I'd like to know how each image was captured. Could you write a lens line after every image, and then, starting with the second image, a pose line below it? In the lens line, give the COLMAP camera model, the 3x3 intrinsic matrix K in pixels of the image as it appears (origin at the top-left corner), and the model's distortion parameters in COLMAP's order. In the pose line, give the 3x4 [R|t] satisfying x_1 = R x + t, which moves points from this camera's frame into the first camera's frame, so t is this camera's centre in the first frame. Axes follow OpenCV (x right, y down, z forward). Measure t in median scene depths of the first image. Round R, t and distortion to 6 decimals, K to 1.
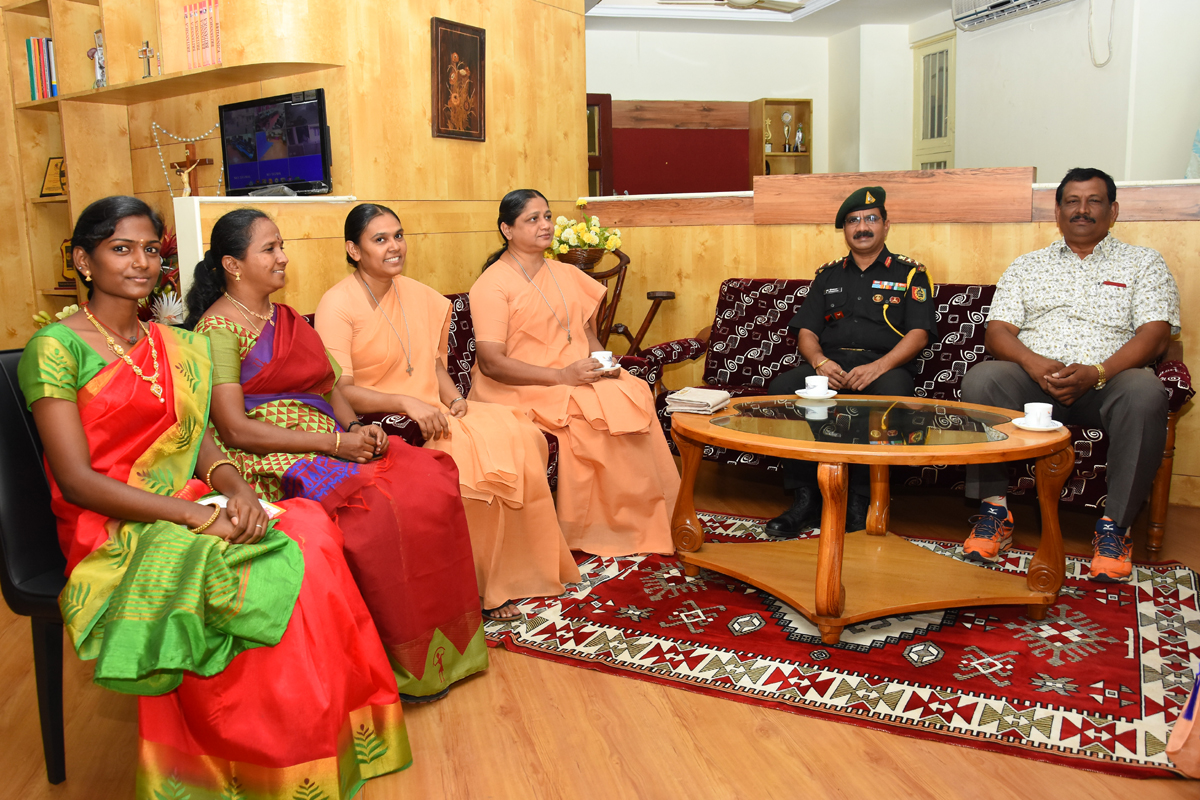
lens RADIAL K [[902.6, 0, 597.4], [0, 902.6, 393.6], [0, 0, 1]] dist [-0.050479, 0.004242]
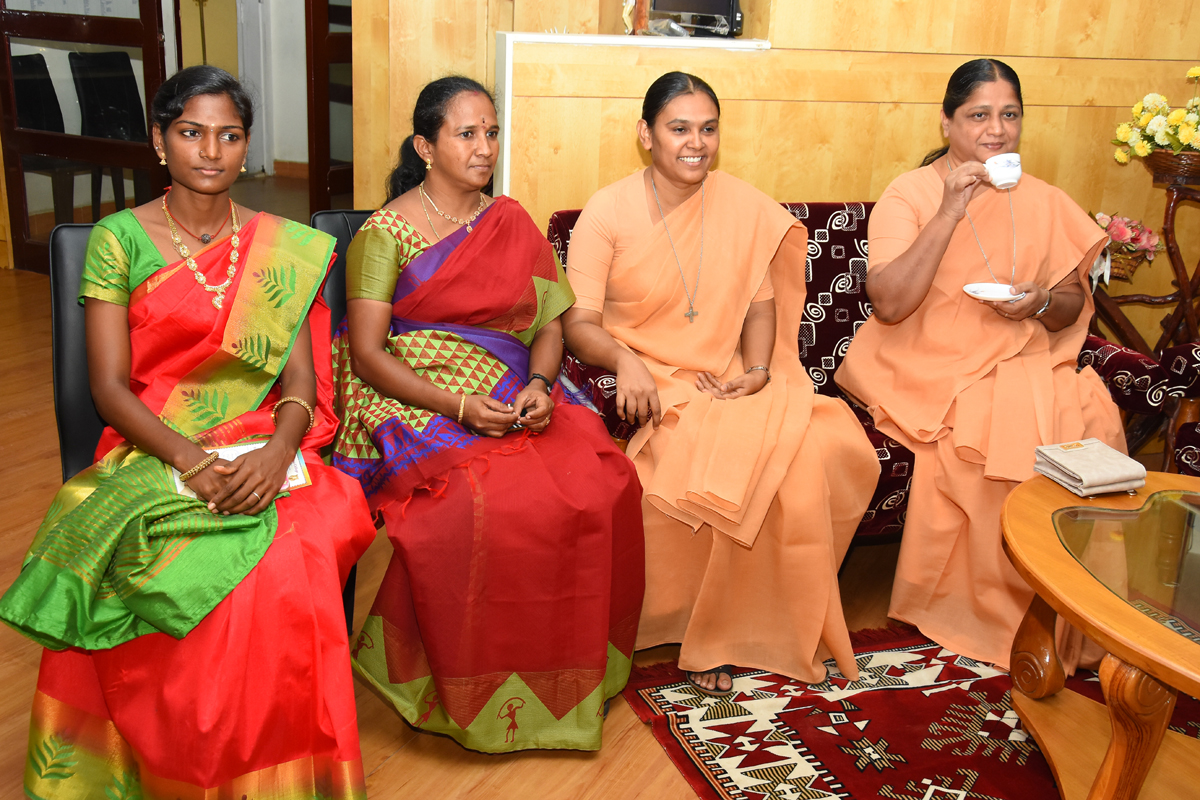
lens RADIAL K [[1251.6, 0, 600.5], [0, 1251.6, 405.7], [0, 0, 1]] dist [0.016314, 0.000000]
pose [[0.800773, 0.252942, -0.542939, 0.317776], [-0.189146, 0.966862, 0.171469, -0.122424], [0.568319, -0.034613, 0.822080, 0.146423]]
